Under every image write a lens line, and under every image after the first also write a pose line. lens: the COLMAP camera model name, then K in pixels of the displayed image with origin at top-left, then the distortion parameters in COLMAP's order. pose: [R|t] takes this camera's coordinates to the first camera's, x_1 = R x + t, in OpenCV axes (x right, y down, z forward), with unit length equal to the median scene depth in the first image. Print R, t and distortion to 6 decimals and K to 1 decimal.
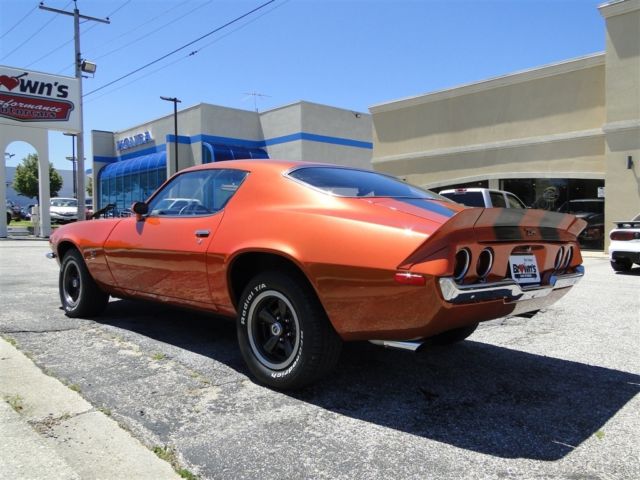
lens RADIAL K [[531.4, 0, 322.3], [0, 531.4, 239.4], [0, 0, 1]] dist [0.001210, -0.001485]
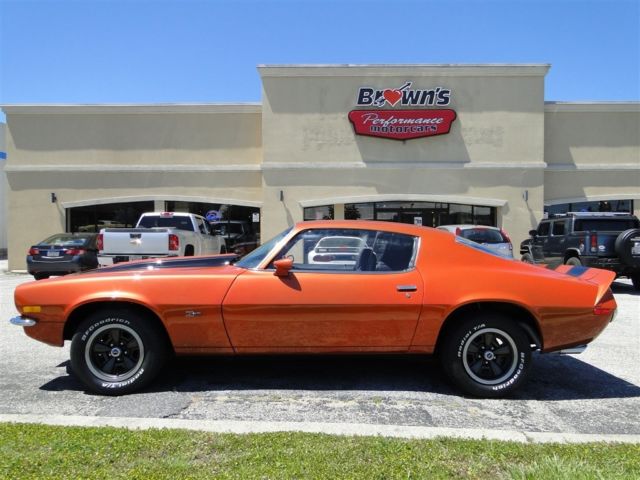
lens RADIAL K [[531.4, 0, 323.7], [0, 531.4, 242.1], [0, 0, 1]] dist [0.001210, -0.001485]
pose [[0.685437, -0.006101, 0.728106, -0.758068], [0.016520, 0.999838, -0.007174, -0.068602], [-0.727944, 0.016946, 0.685427, 0.191367]]
